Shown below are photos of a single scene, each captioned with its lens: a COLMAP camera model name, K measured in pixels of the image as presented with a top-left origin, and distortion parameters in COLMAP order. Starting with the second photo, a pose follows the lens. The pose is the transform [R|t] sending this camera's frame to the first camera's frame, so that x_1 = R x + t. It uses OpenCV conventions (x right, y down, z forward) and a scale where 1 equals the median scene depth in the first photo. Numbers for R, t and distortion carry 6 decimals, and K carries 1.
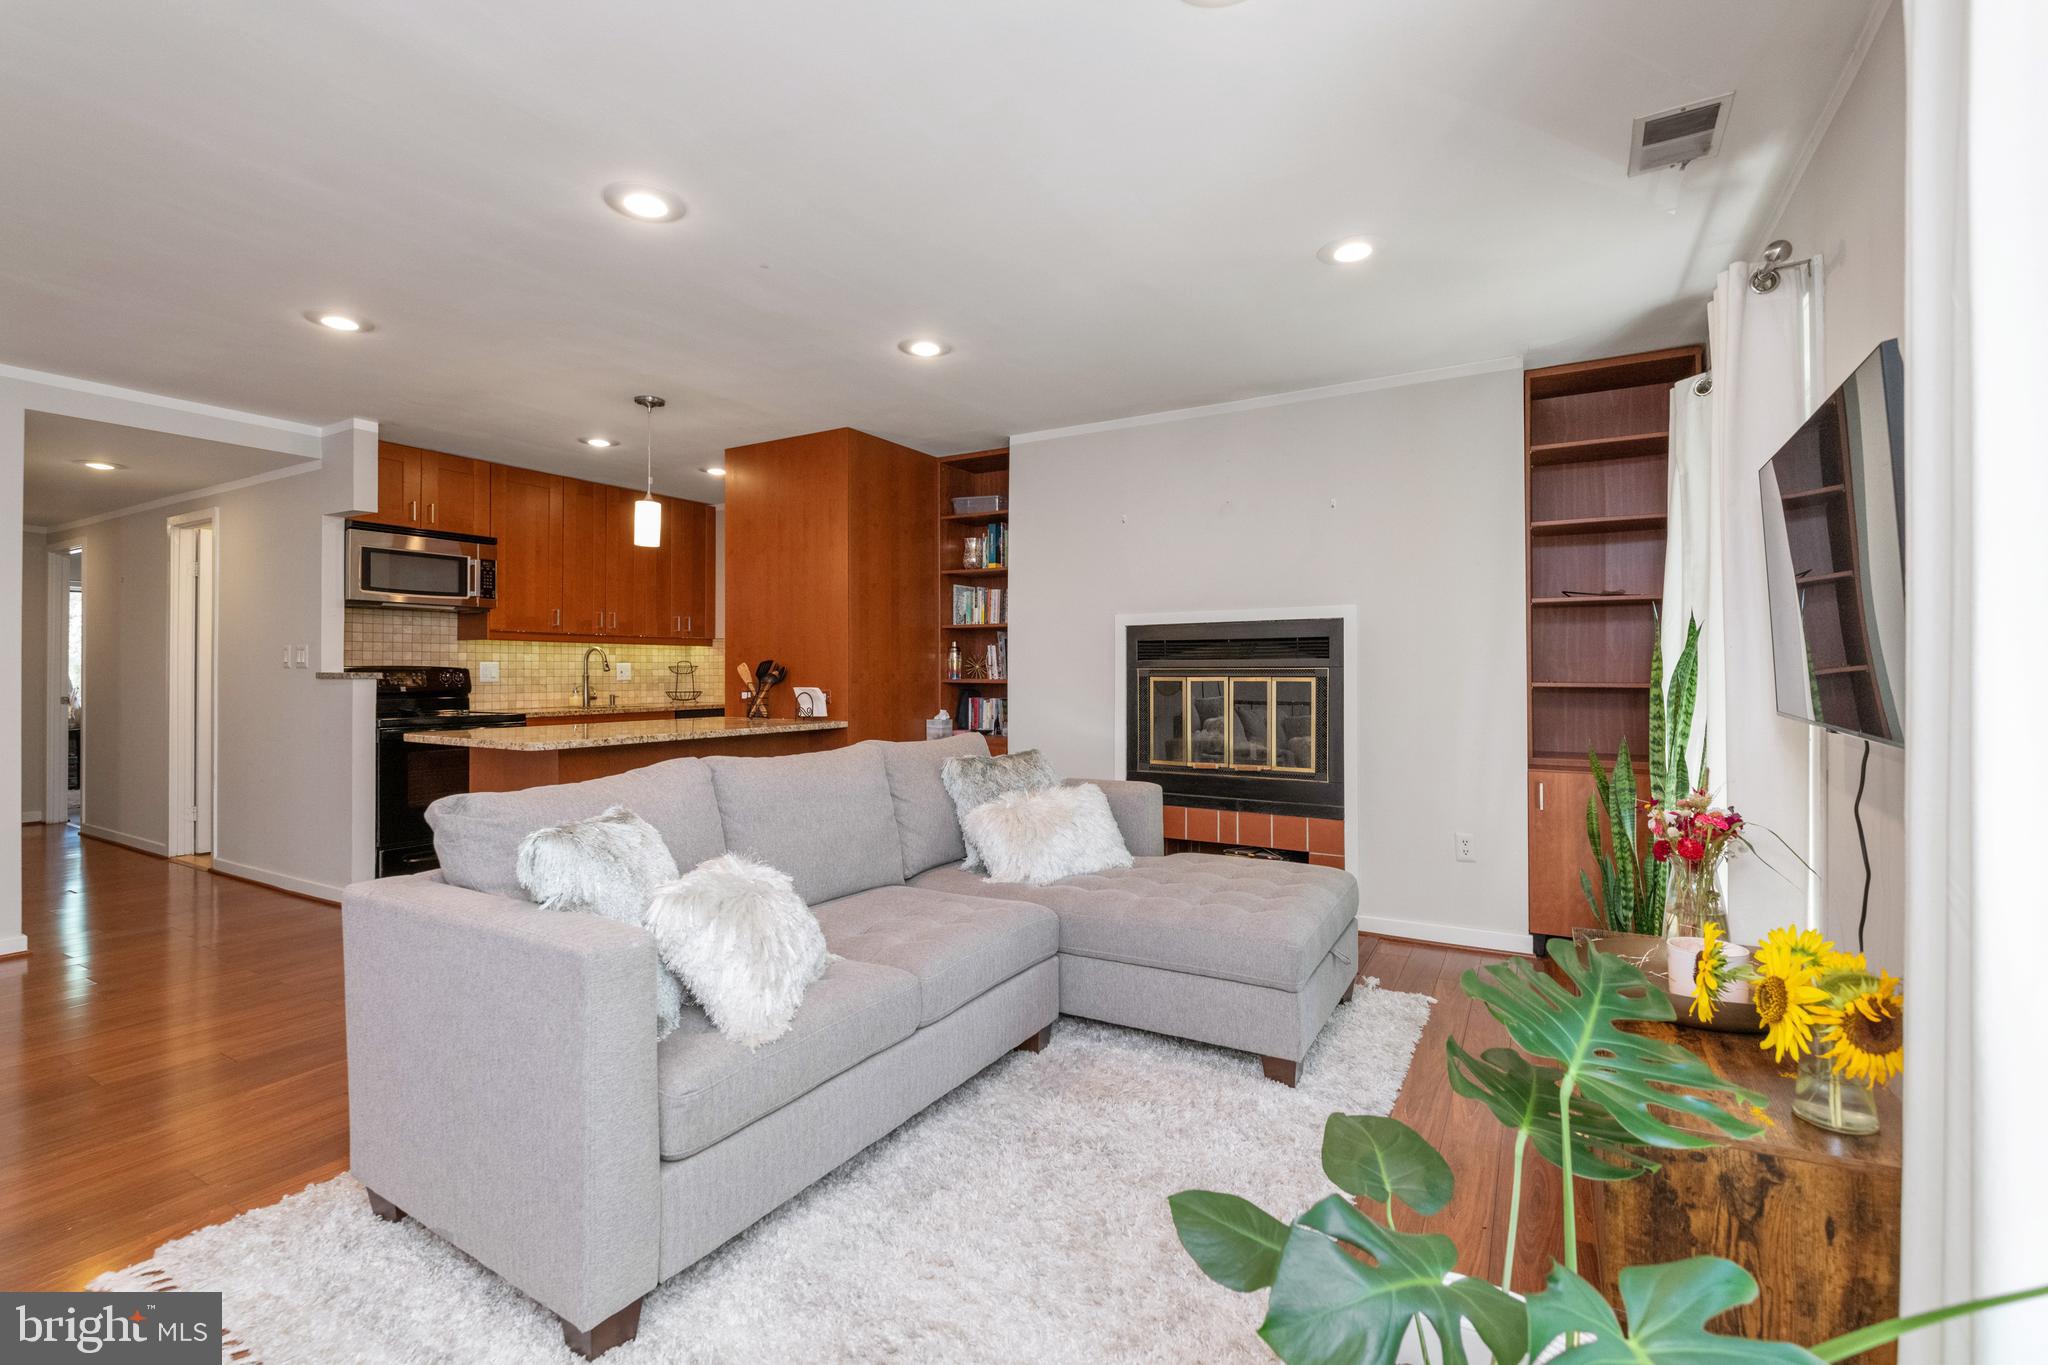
lens RADIAL K [[902.9, 0, 1023.8], [0, 902.9, 671.6], [0, 0, 1]] dist [0.010749, -0.010577]
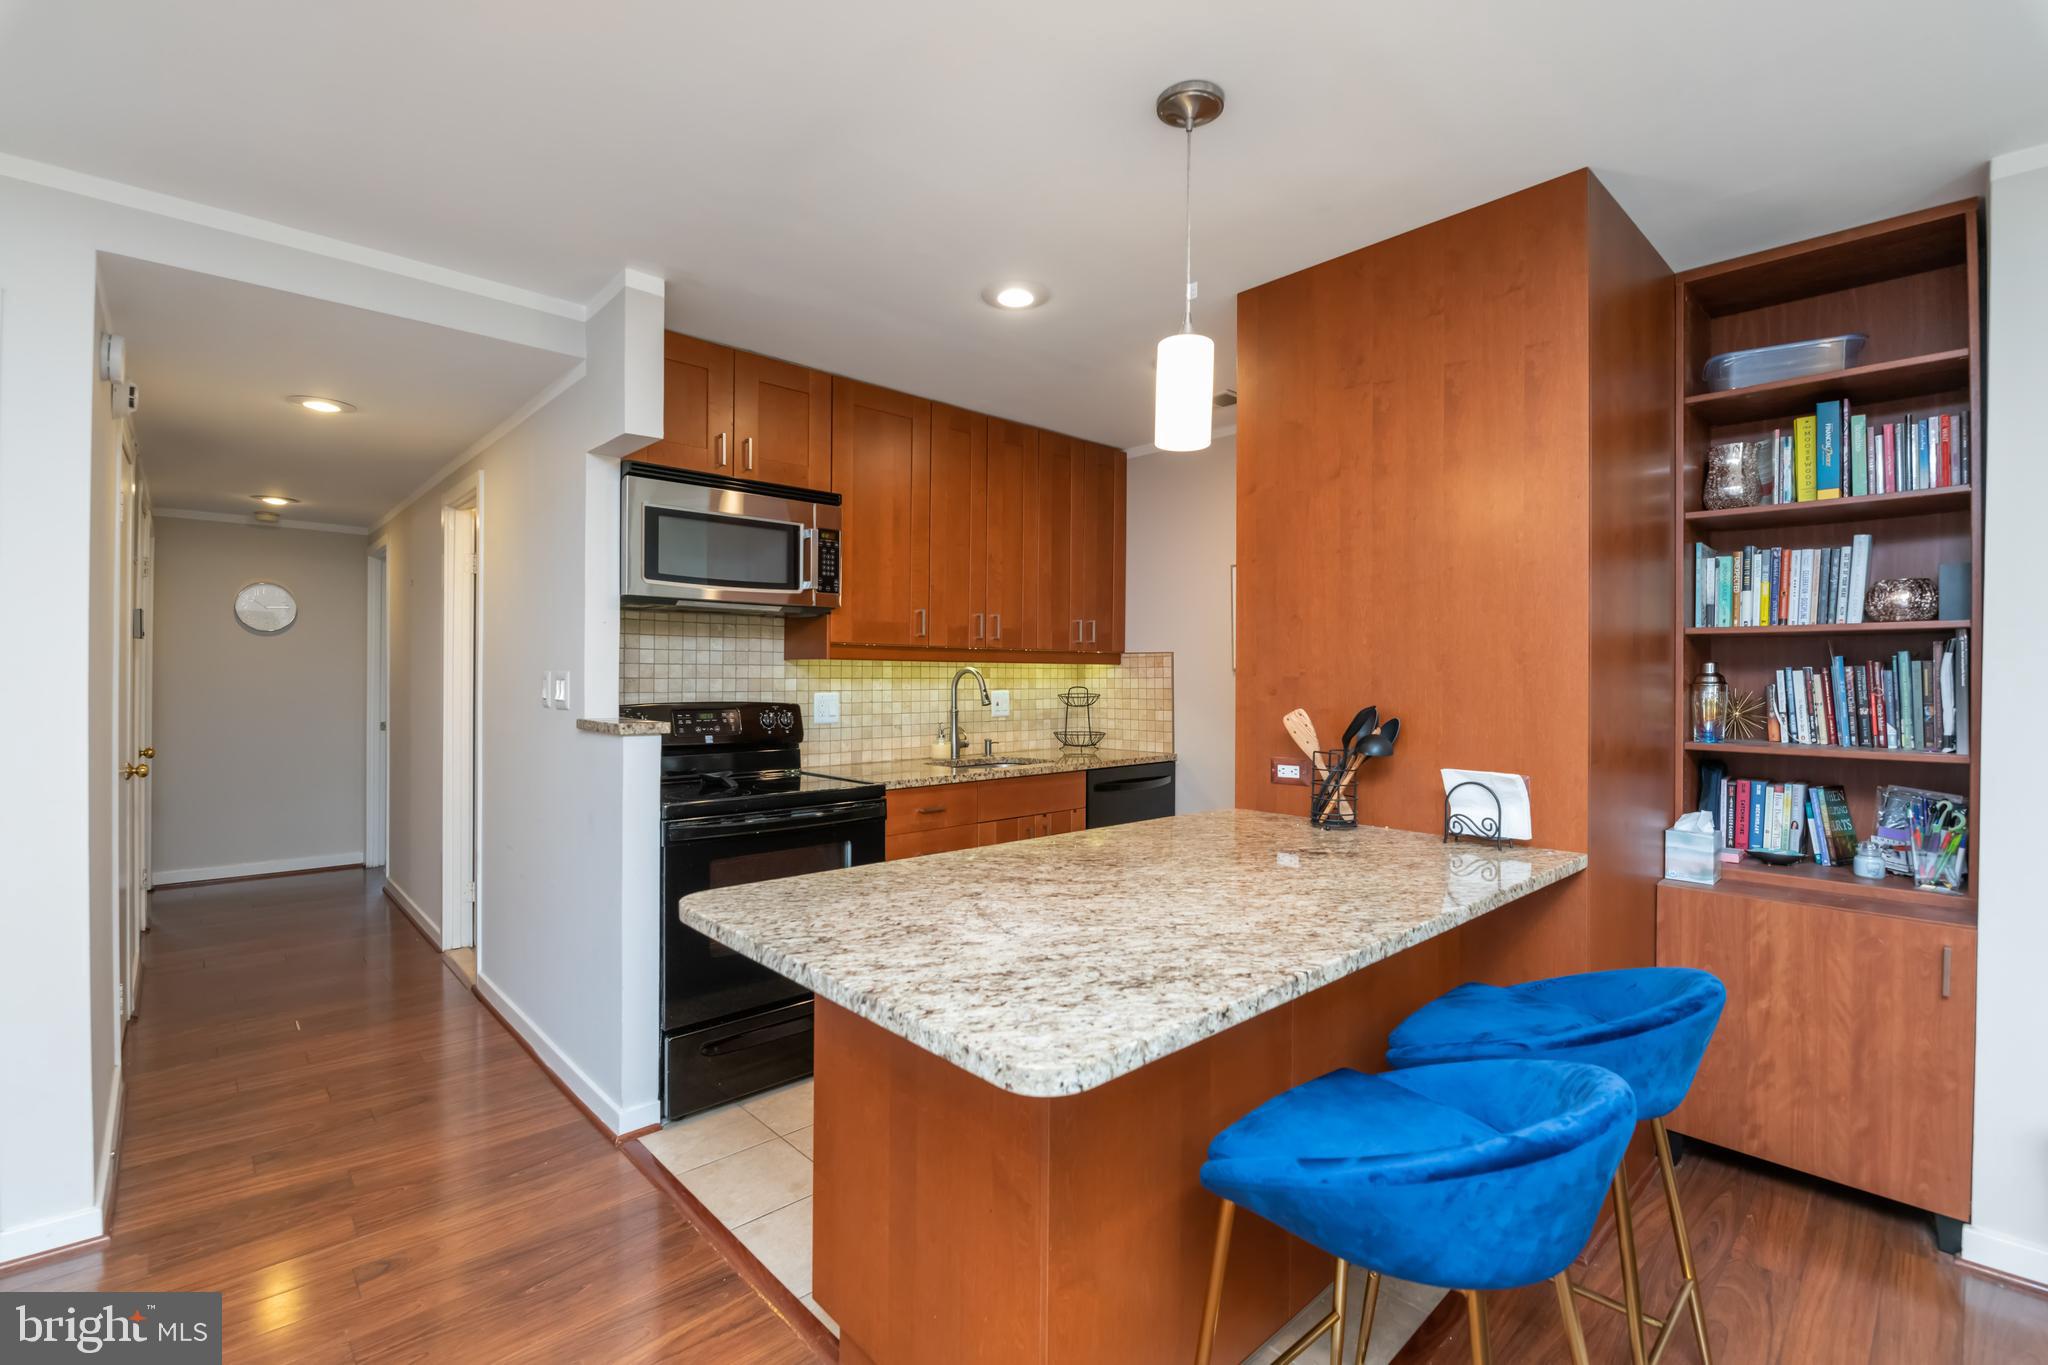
lens RADIAL K [[902.0, 0, 1024.0], [0, 902.0, 682.5], [0, 0, 1]] dist [-0.001091, -0.011440]
pose [[0.957550, 0.005732, -0.288210, -0.285923], [-0.004364, 0.999976, 0.005389, -0.023537], [0.288234, -0.003903, 0.957552, 0.448265]]
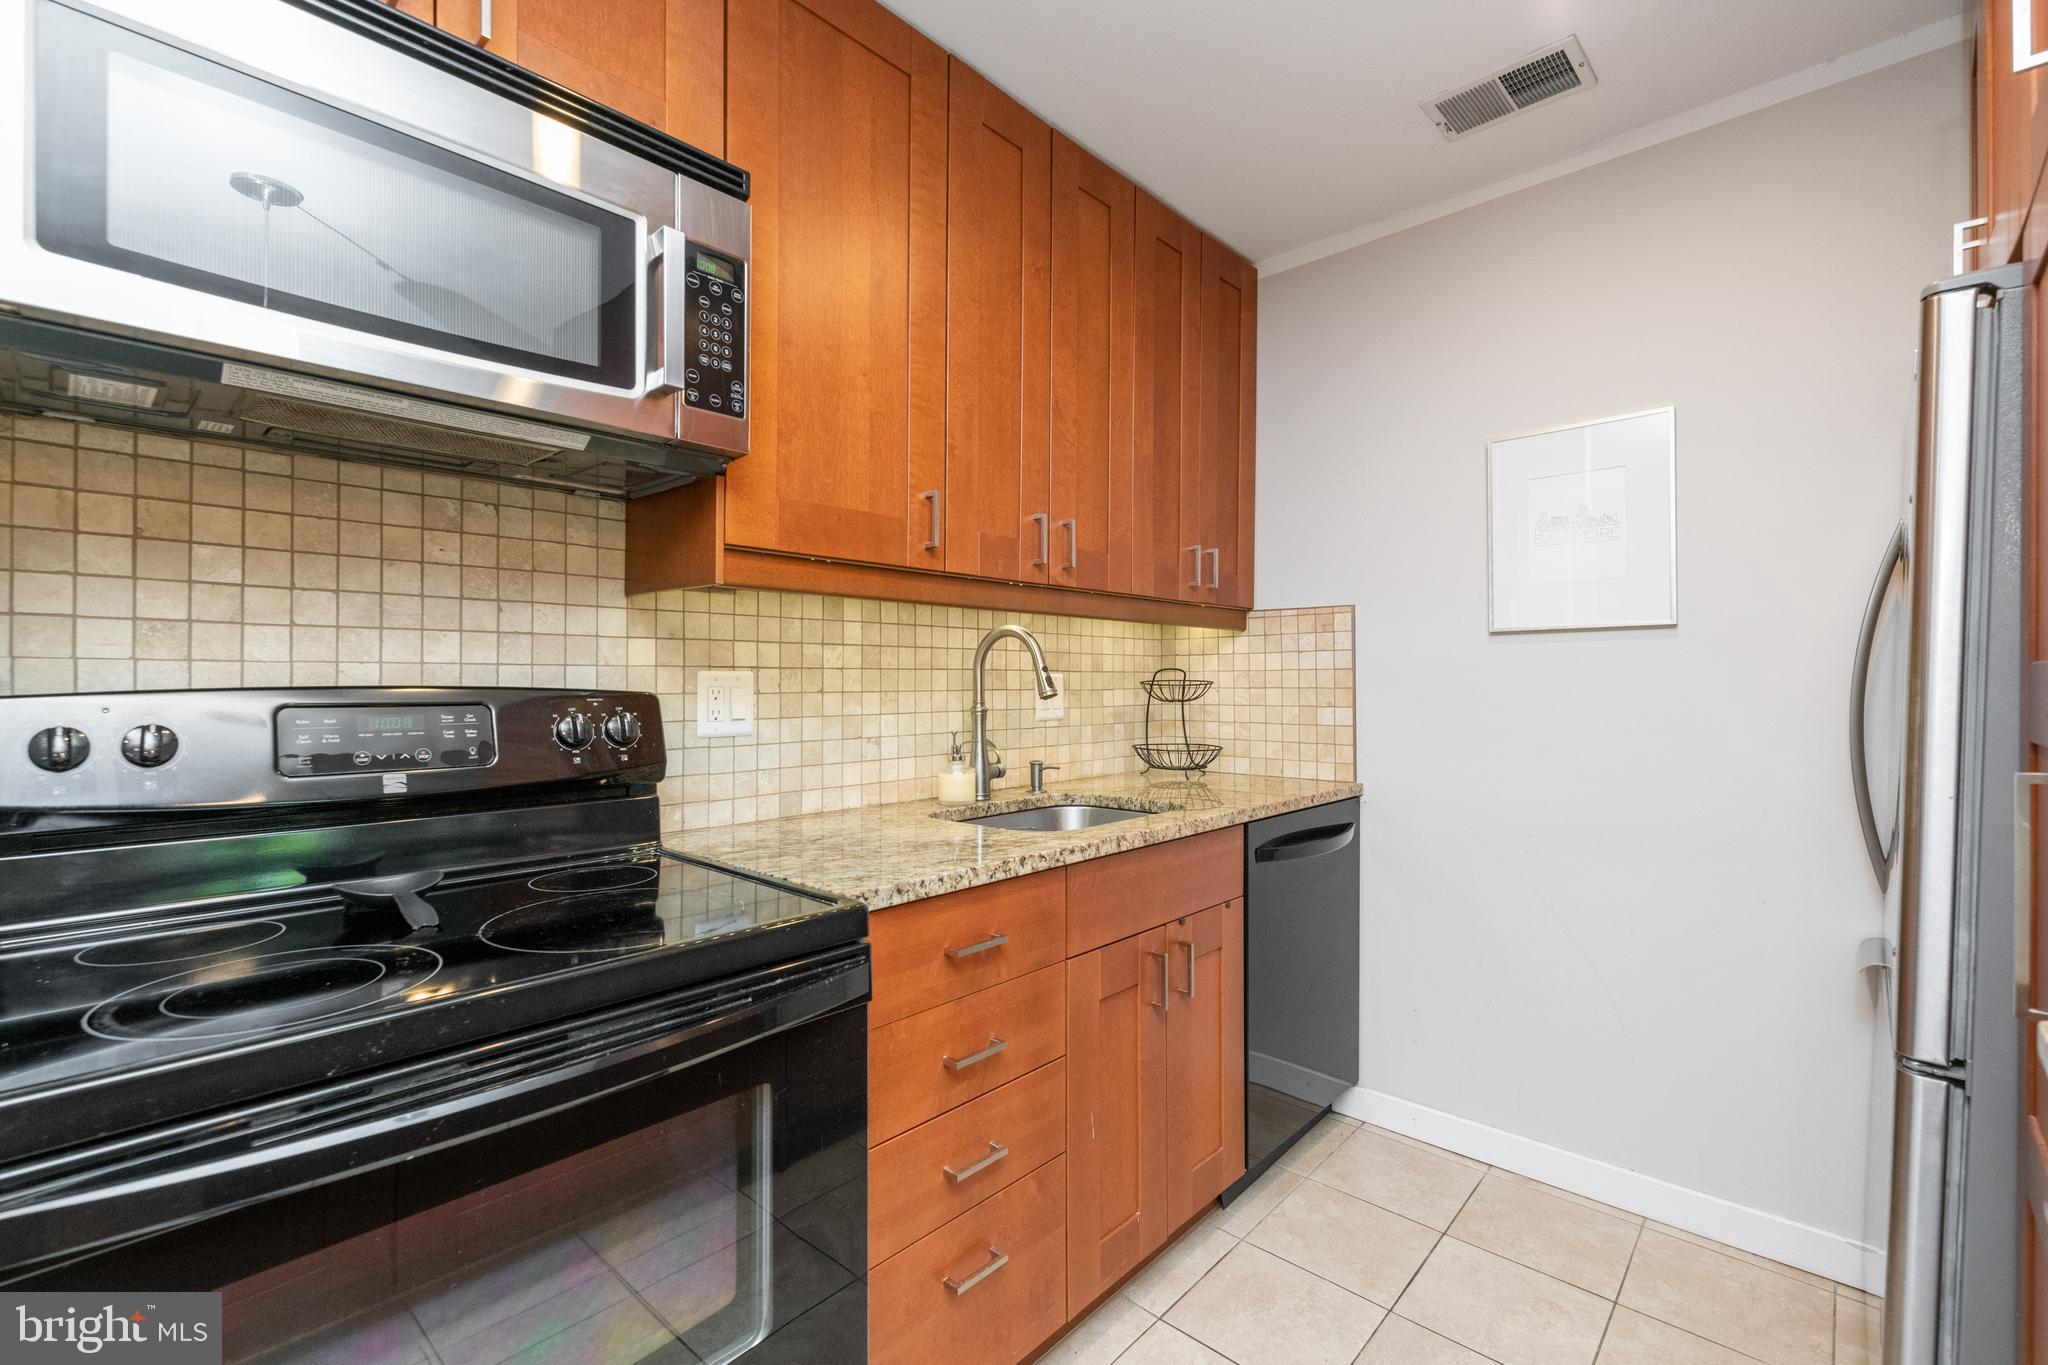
lens RADIAL K [[889.7, 0, 1024.0], [0, 889.7, 682.5], [0, 0, 1]] dist [0.017755, -0.014783]
pose [[0.975497, 0.002528, -0.219998, -0.455406], [-0.002141, 0.999996, 0.001997, -0.007857], [0.220002, -0.001477, 0.975498, 0.779040]]
